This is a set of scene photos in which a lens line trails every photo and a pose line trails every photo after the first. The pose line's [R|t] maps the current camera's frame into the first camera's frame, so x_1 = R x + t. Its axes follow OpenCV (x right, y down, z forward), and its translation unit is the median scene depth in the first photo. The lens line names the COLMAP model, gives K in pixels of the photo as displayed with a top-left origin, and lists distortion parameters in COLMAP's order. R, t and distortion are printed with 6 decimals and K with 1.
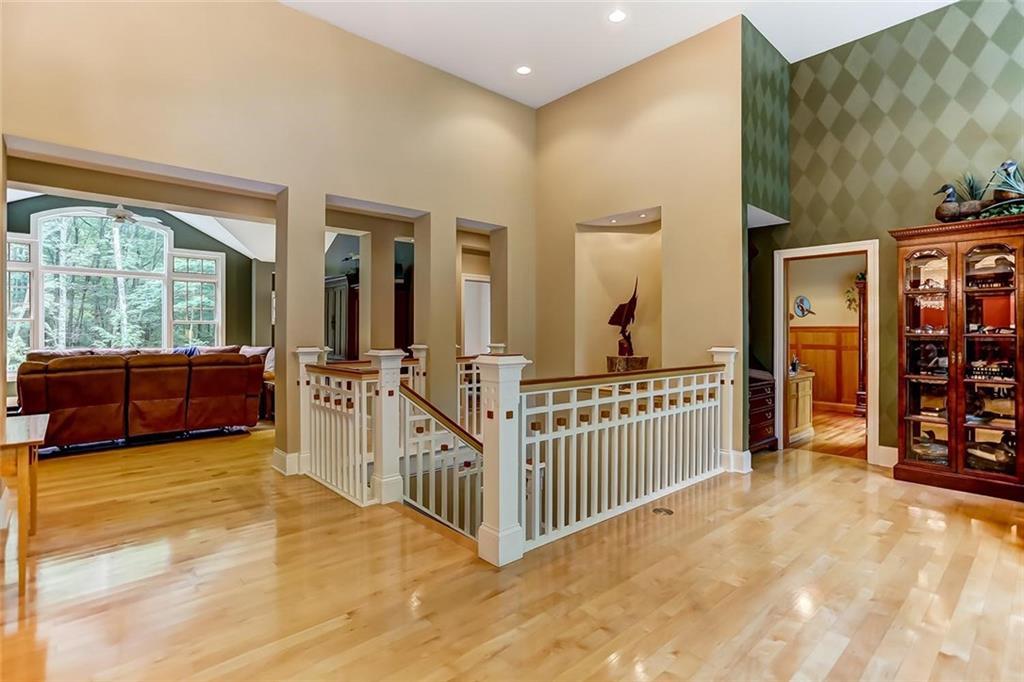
lens RADIAL K [[504.6, 0, 513.4], [0, 504.6, 334.5], [0, 0, 1]] dist [-0.047325, 0.030922]
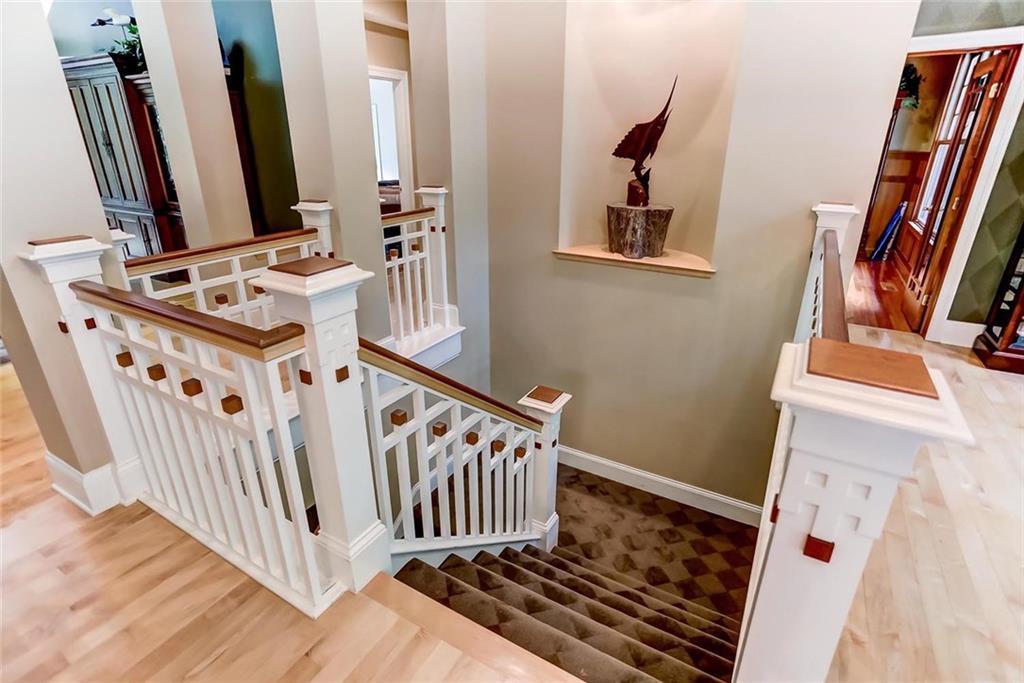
lens RADIAL K [[504.6, 0, 513.4], [0, 504.6, 335.0], [0, 0, 1]] dist [-0.047325, 0.030922]
pose [[0.952172, -0.110157, 0.285017, -0.145388], [0.000454, 0.933267, 0.359183, -0.037568], [-0.305563, -0.341874, 0.888681, 0.395037]]
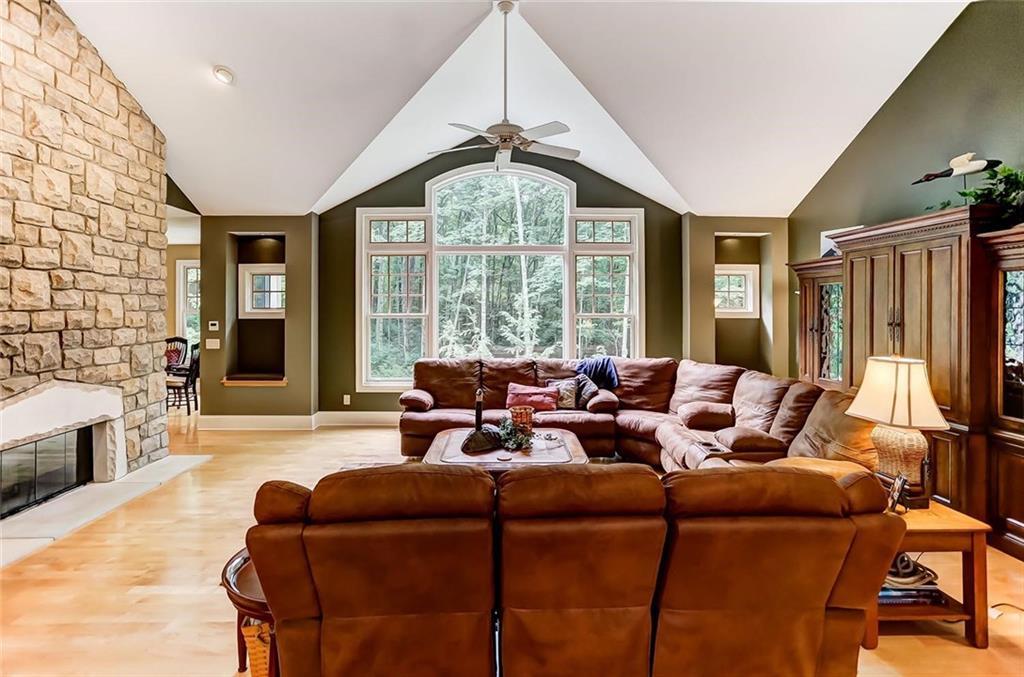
lens RADIAL K [[505.6, 0, 482.4], [0, 505.6, 310.3], [0, 0, 1]] dist [-0.022887, 0.000695]
pose [[0.727028, 0.003603, -0.686599, -0.513434], [-0.005452, 0.999985, -0.000526, -0.054345], [0.686586, 0.004126, 0.727036, 0.688145]]
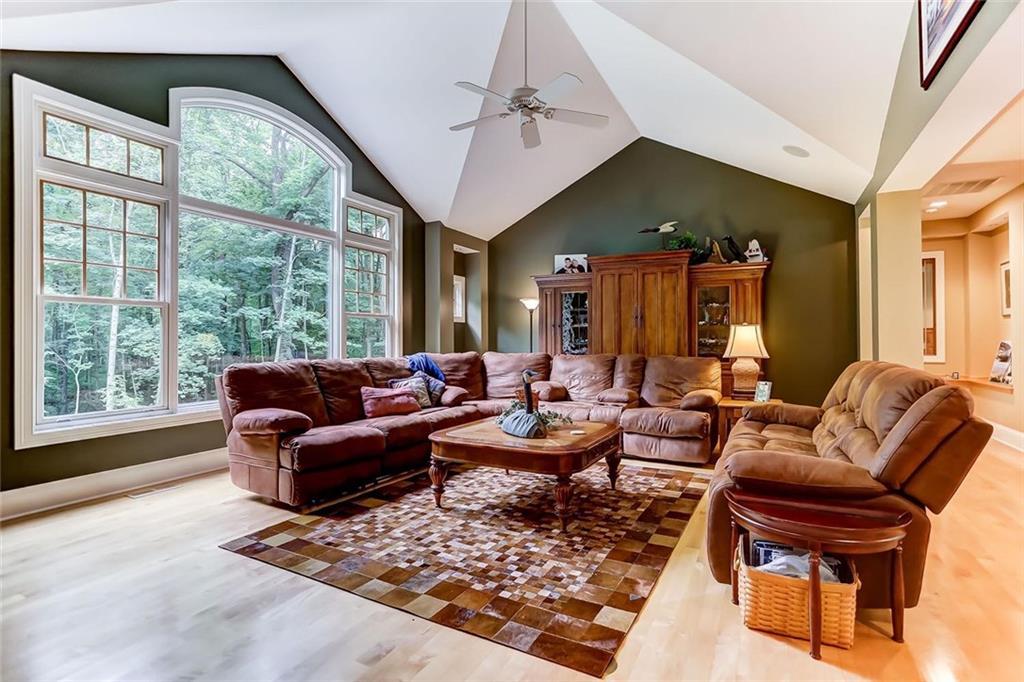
lens RADIAL K [[504.6, 0, 513.4], [0, 504.6, 334.5], [0, 0, 1]] dist [-0.047325, 0.030922]
pose [[0.943530, 0.005044, 0.331249, -1.217869], [0.000410, 0.999866, -0.016394, 0.019775], [-0.331287, 0.015604, 0.943401, 0.609971]]
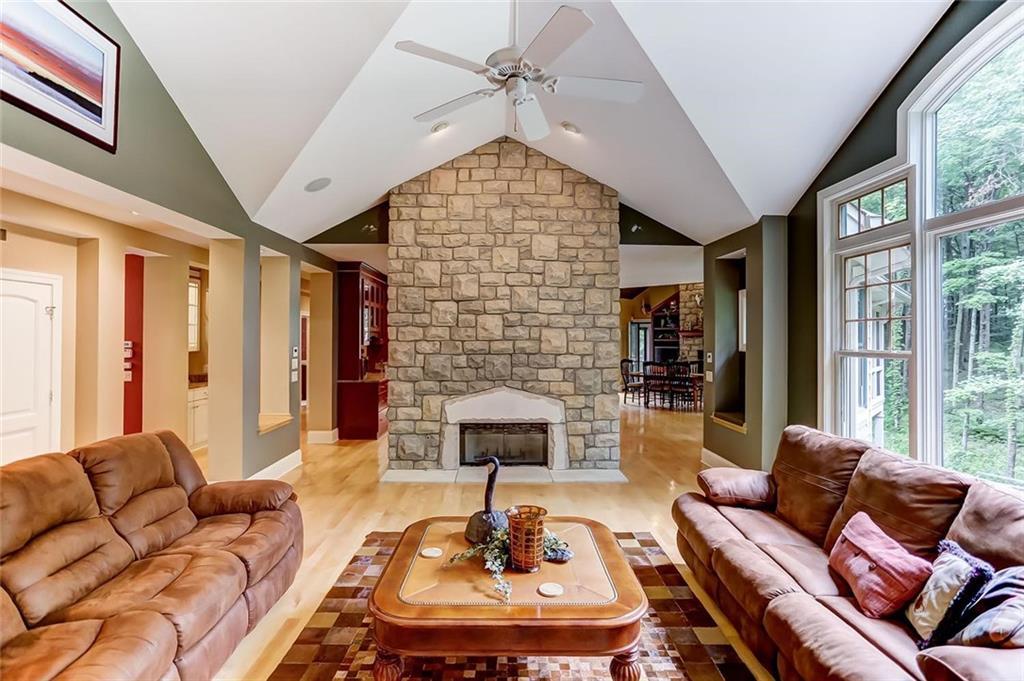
lens RADIAL K [[504.6, 0, 513.4], [0, 504.6, 334.0], [0, 0, 1]] dist [-0.047325, 0.030922]
pose [[-0.651345, -0.005237, -0.758764, -0.635037], [-0.007917, 0.999969, -0.000105, -0.065463], [0.758740, 0.005939, -0.651366, 1.531377]]
